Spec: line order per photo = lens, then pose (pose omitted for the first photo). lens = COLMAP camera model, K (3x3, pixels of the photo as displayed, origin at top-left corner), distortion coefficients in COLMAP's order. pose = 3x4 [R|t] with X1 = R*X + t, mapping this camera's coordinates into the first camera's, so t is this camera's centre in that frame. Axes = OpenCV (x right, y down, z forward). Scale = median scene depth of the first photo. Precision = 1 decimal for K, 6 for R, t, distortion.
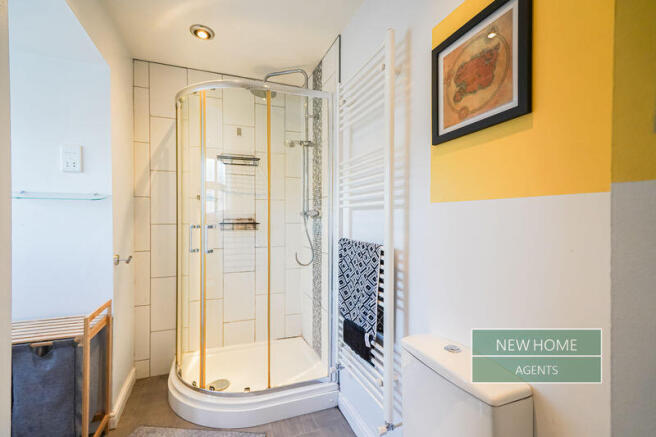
lens RADIAL K [[297.7, 0, 329.2], [0, 297.7, 215.3], [0, 0, 1]] dist [0.018472, -0.000114]
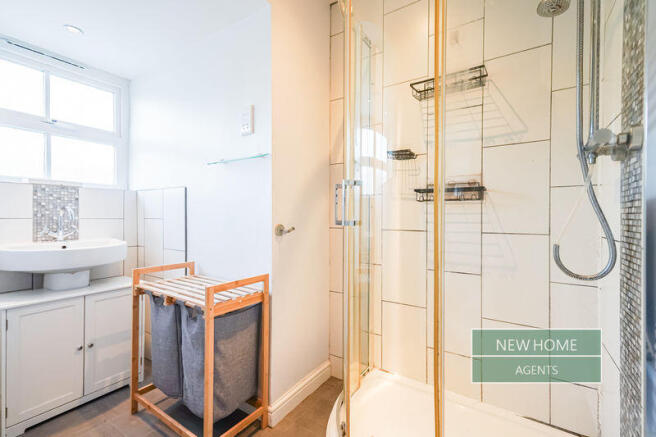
lens RADIAL K [[297.7, 0, 329.2], [0, 297.7, 215.3], [0, 0, 1]] dist [0.018472, -0.000114]
pose [[0.570474, -0.000315, -0.821316, 0.058240], [0.000906, 1.000000, 0.000245, 0.085462], [0.821315, -0.000884, 0.570474, 0.505061]]
